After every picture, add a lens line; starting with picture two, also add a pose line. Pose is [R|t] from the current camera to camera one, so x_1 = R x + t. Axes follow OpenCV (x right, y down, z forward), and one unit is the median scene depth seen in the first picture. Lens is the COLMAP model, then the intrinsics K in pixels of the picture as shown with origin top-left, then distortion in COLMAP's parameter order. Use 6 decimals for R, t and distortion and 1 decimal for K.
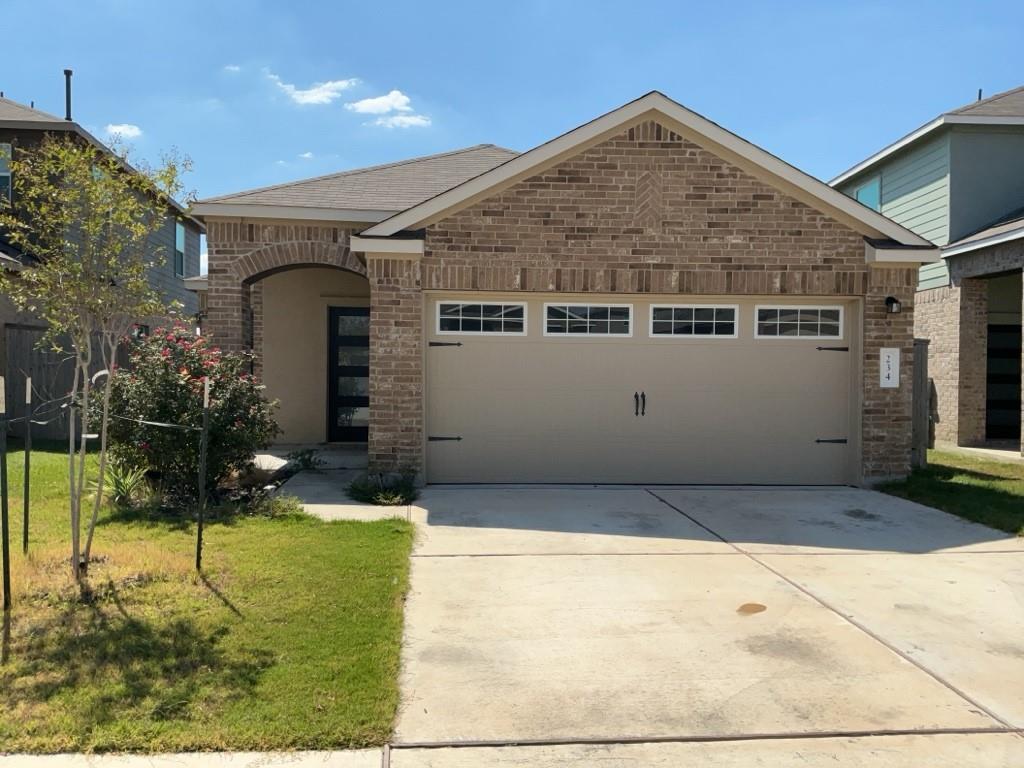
lens RADIAL K [[814.2, 0, 510.2], [0, 814.2, 385.8], [0, 0, 1]] dist [0.067855, -0.052858]
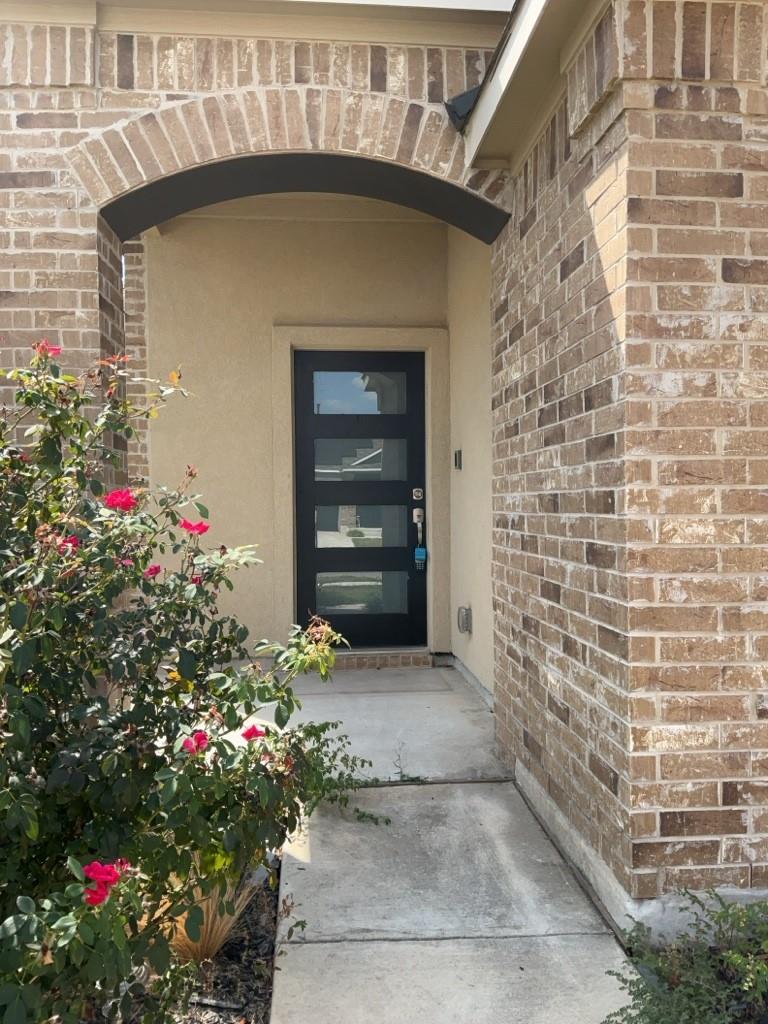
lens RADIAL K [[845.3, 0, 380.1], [0, 845.3, 515.1], [0, 0, 1]] dist [0.042865, -0.080273]
pose [[0.999874, -0.015759, 0.001736, -0.237825], [0.015767, 0.999866, -0.004427, -0.004120], [-0.001666, 0.004454, 0.999989, 0.724318]]
